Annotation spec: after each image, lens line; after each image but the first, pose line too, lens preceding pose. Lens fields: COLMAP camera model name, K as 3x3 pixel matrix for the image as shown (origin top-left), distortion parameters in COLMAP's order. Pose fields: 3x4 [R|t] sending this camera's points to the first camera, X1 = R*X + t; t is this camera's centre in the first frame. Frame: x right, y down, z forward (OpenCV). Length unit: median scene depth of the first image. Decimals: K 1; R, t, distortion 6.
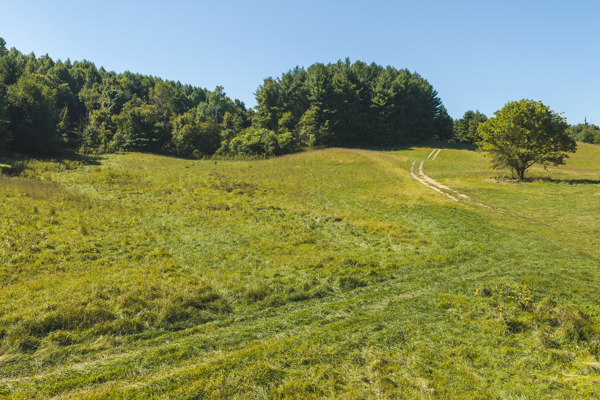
lens RADIAL K [[491.4, 0, 298.4], [0, 491.4, 201.0], [0, 0, 1]] dist [0.012116, -0.018269]
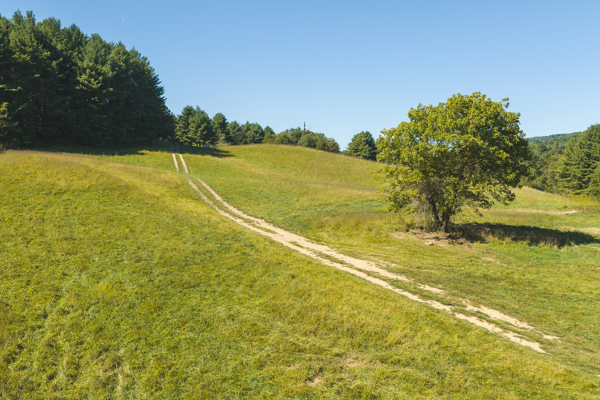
lens RADIAL K [[491.4, 0, 304.4], [0, 491.4, 202.5], [0, 0, 1]] dist [0.012116, -0.018269]
pose [[0.801079, -0.035480, 0.597506, -0.012112], [0.027316, 0.999369, 0.022720, -0.041089], [-0.597935, -0.001878, 0.801542, 0.268036]]
